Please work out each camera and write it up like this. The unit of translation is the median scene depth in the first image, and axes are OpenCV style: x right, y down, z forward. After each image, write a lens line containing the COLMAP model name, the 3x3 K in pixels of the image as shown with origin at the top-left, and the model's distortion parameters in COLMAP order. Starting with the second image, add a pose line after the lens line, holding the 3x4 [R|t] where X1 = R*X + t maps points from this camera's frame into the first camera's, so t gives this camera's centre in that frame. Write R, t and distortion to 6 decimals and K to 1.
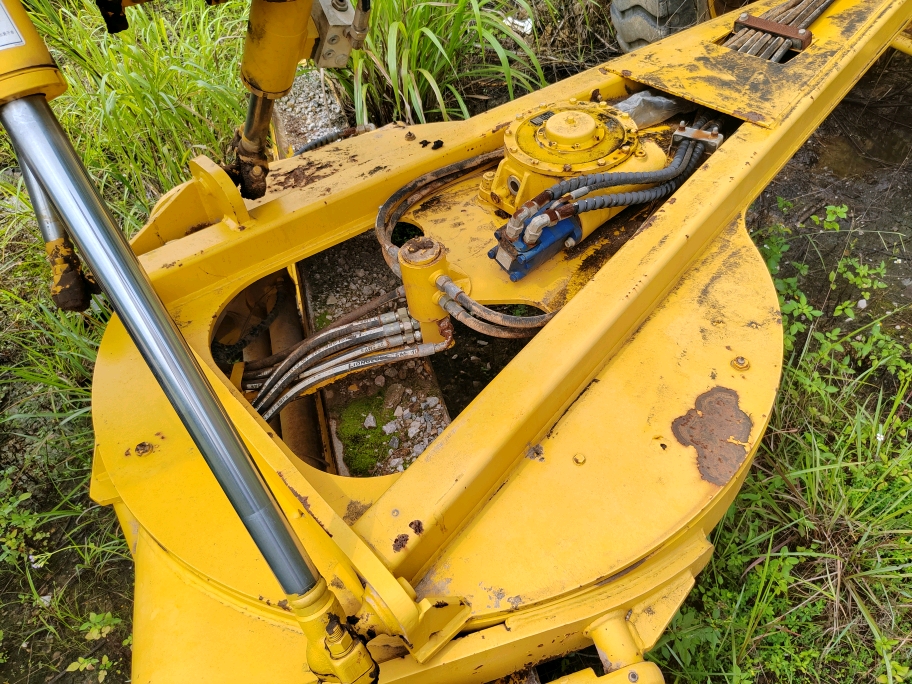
lens RADIAL K [[699.7, 0, 453.9], [0, 699.7, 342.3], [0, 0, 1]] dist [0.014916, -0.018065]
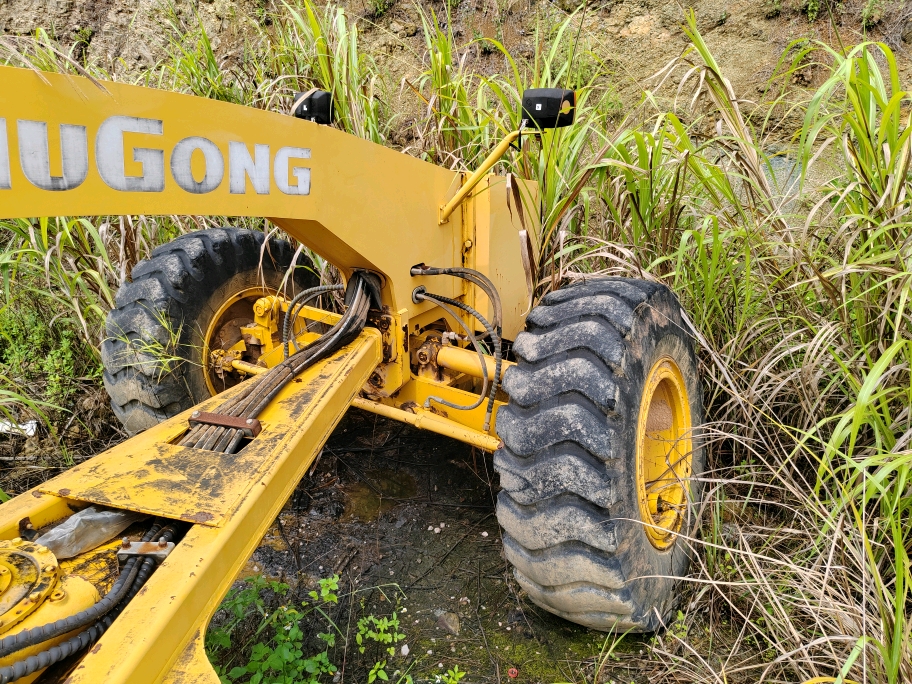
lens RADIAL K [[699.7, 0, 460.2], [0, 699.7, 342.0], [0, 0, 1]] dist [0.014916, -0.018065]
pose [[0.836141, -0.087293, 0.541523, 0.208603], [0.329876, 0.868793, -0.369297, -0.057249], [-0.438235, 0.487420, 0.755230, 0.014775]]
